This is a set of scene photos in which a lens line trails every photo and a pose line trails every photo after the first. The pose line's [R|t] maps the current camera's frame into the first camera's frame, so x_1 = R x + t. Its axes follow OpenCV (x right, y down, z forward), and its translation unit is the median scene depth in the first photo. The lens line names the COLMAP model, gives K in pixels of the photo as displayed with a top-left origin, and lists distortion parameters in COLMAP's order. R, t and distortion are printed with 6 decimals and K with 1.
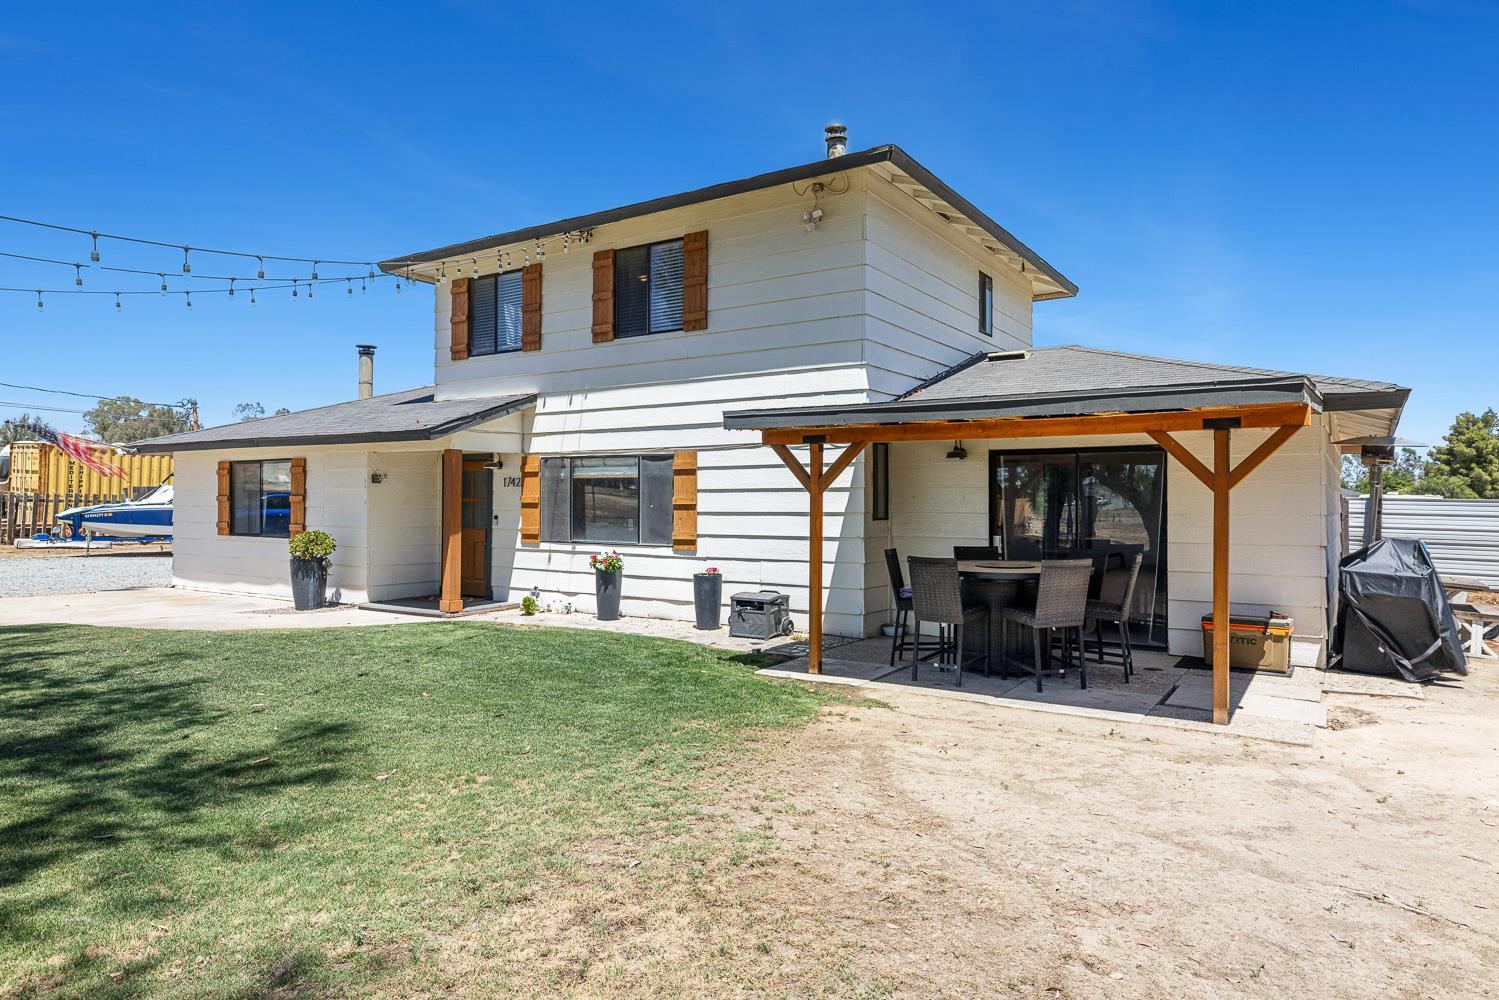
lens RADIAL K [[932.8, 0, 747.7], [0, 932.8, 502.7], [0, 0, 1]] dist [0.008569, 0.001610]
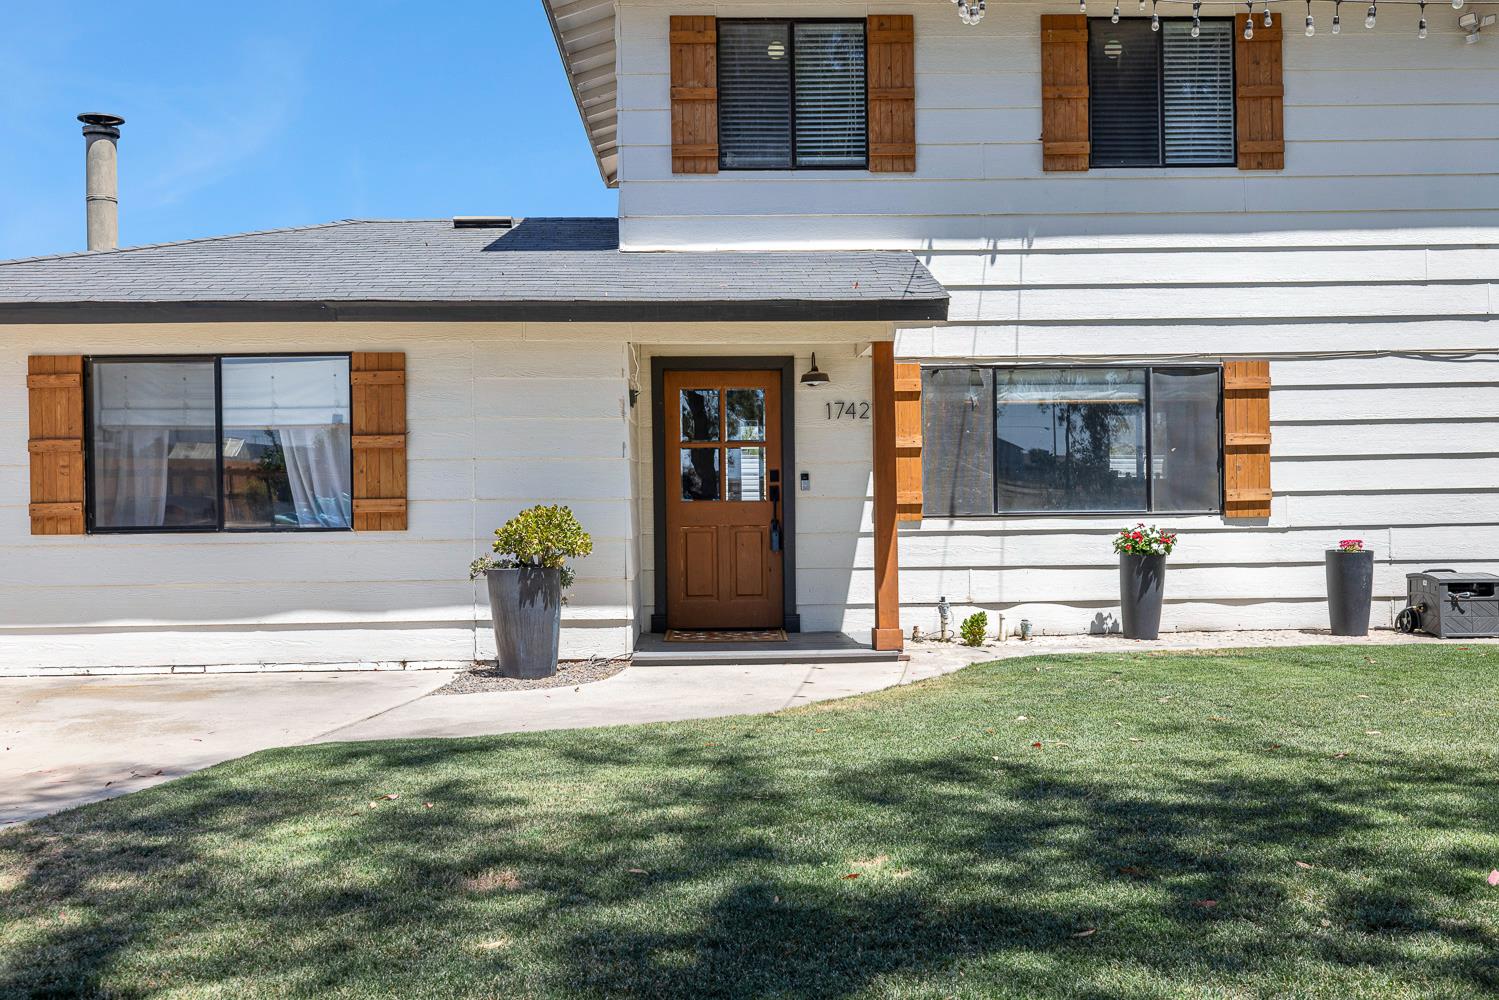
lens RADIAL K [[1293.5, 0, 749.1], [0, 1293.5, 488.6], [0, 0, 1]] dist [0.001001, 0.000894]
pose [[0.820271, -0.017002, 0.571722, -0.820703], [0.014898, 0.999854, 0.008359, 0.018243], [-0.571781, 0.001661, 0.820405, 0.467552]]
